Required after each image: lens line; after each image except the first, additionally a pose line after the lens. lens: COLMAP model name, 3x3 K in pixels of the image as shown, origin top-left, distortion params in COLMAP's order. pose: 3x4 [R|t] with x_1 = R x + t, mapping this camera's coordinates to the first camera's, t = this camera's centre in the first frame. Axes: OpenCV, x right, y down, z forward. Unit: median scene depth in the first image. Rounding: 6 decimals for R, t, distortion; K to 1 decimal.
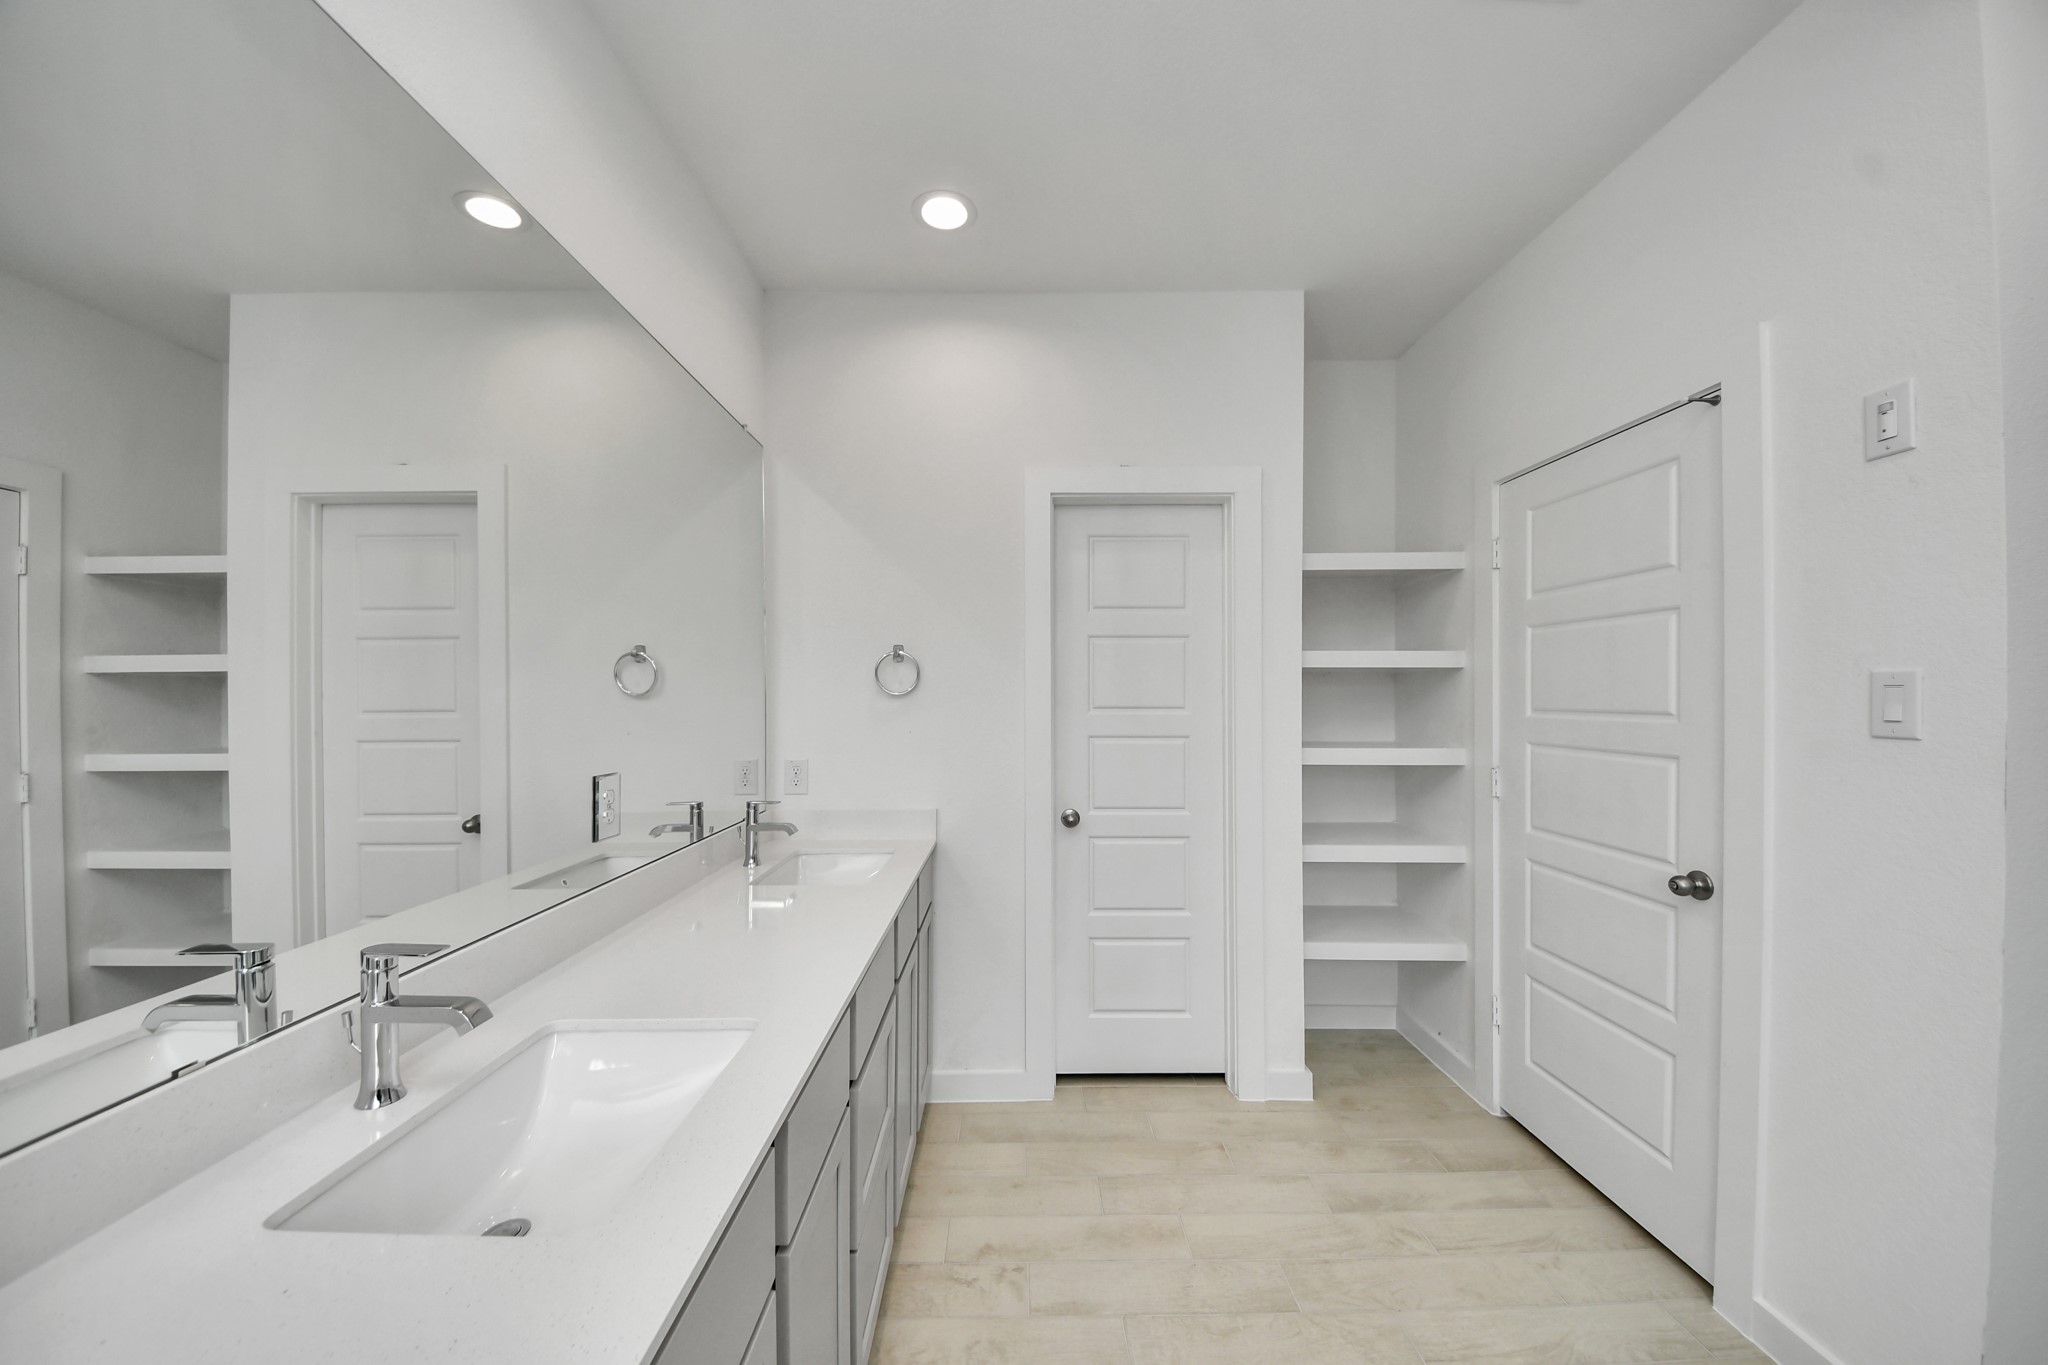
lens RADIAL K [[738.4, 0, 1017.9], [0, 738.4, 690.8], [0, 0, 1]] dist [0.005260, -0.002956]
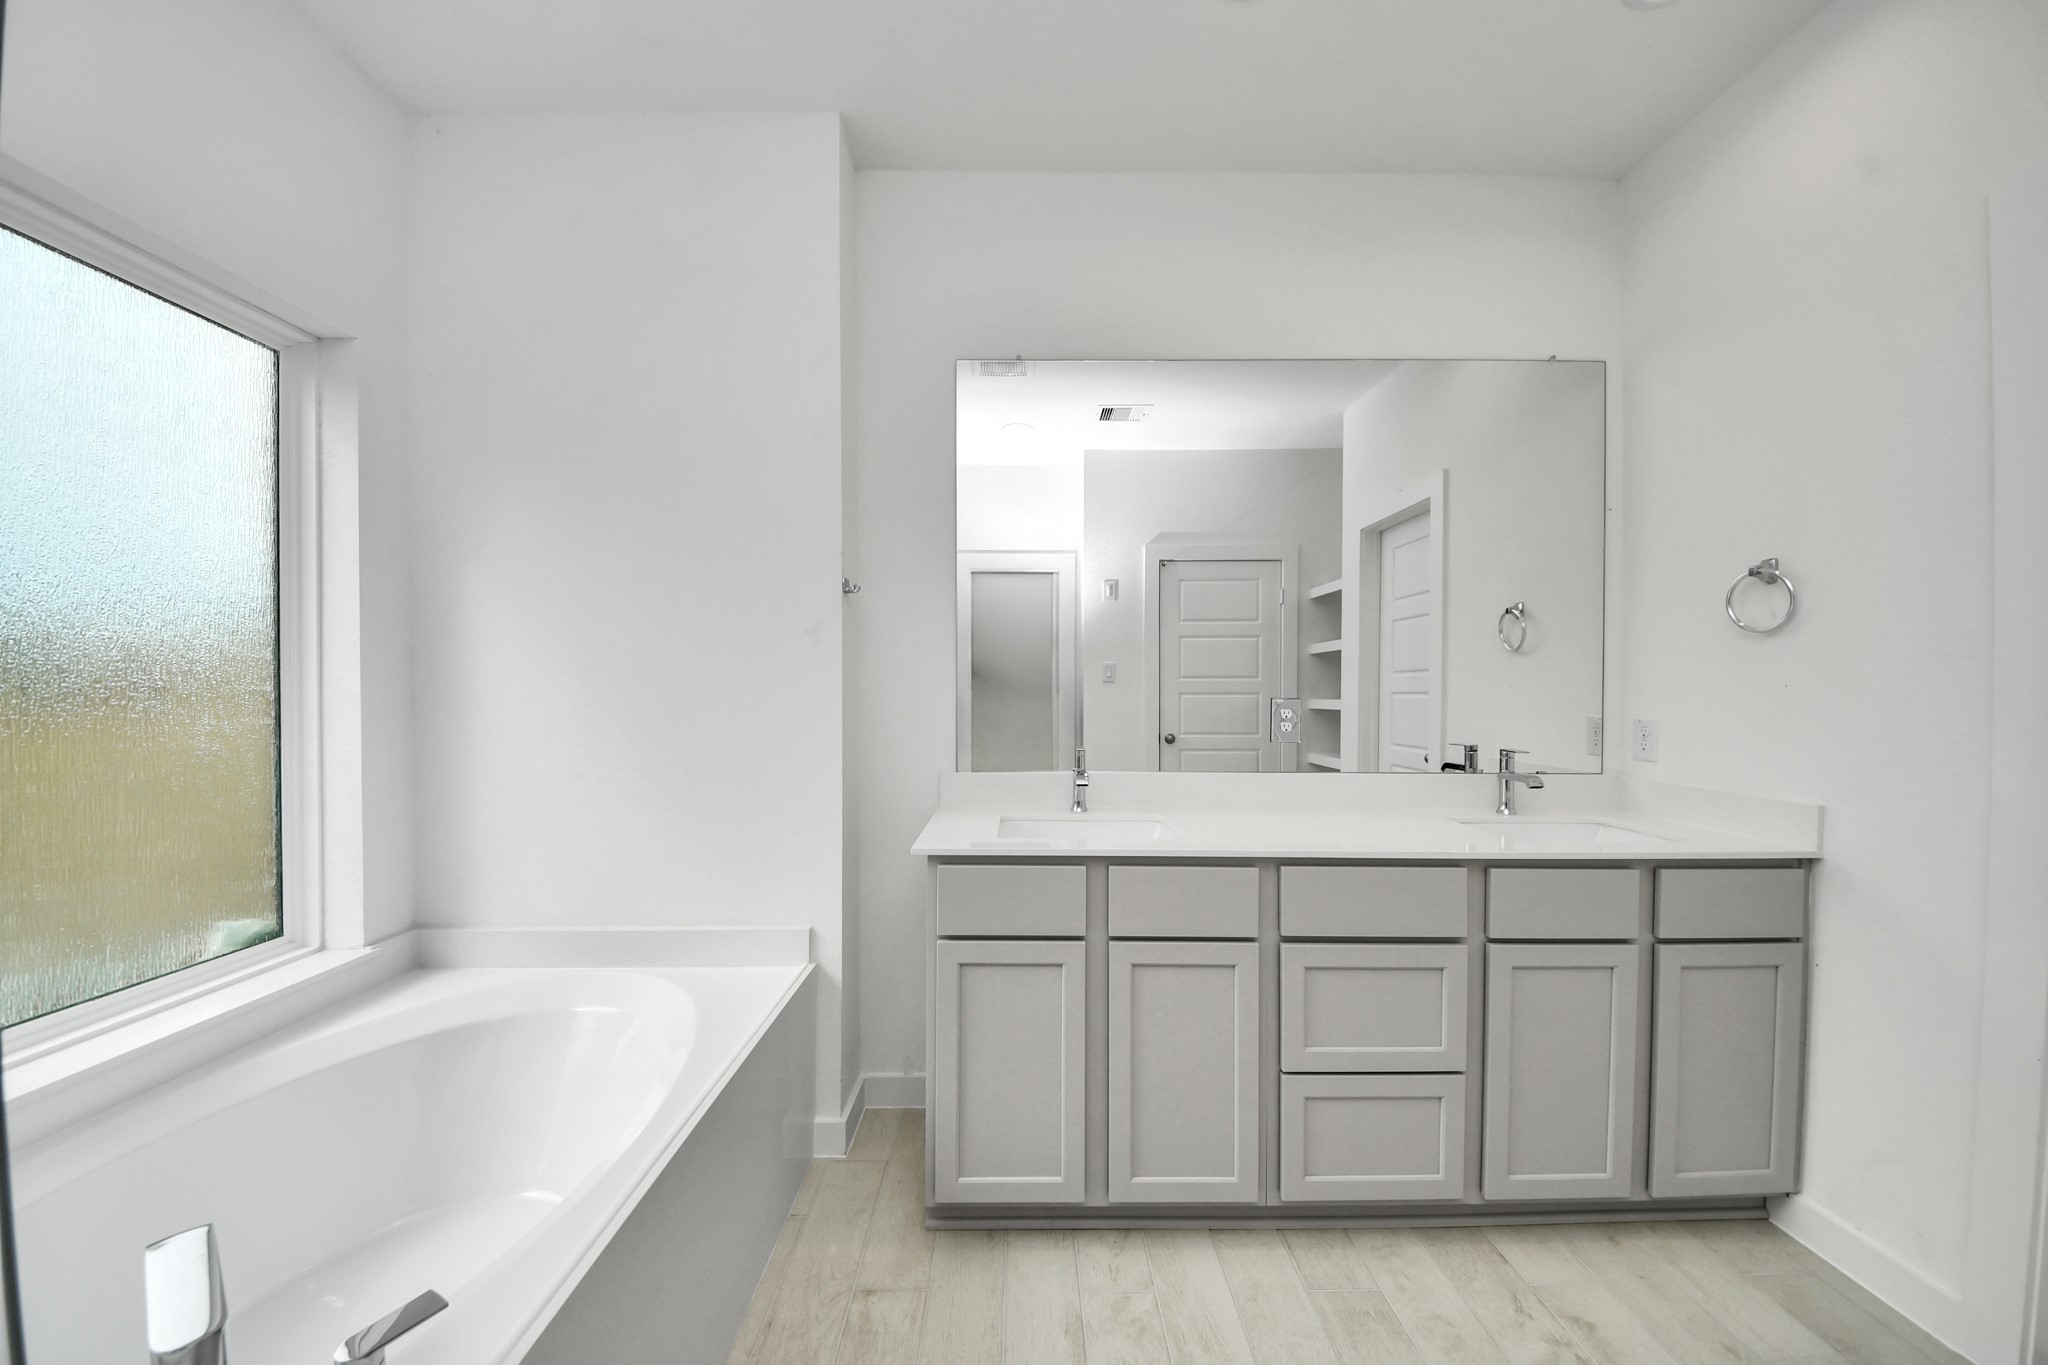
lens RADIAL K [[738.4, 0, 1024.8], [0, 738.4, 697.6], [0, 0, 1]] dist [0.005260, -0.002956]
pose [[0.012969, 0.013916, -0.999819, 0.538074], [-0.001486, 0.999902, 0.013898, 0.059525], [0.999915, 0.001306, 0.012988, 0.293718]]
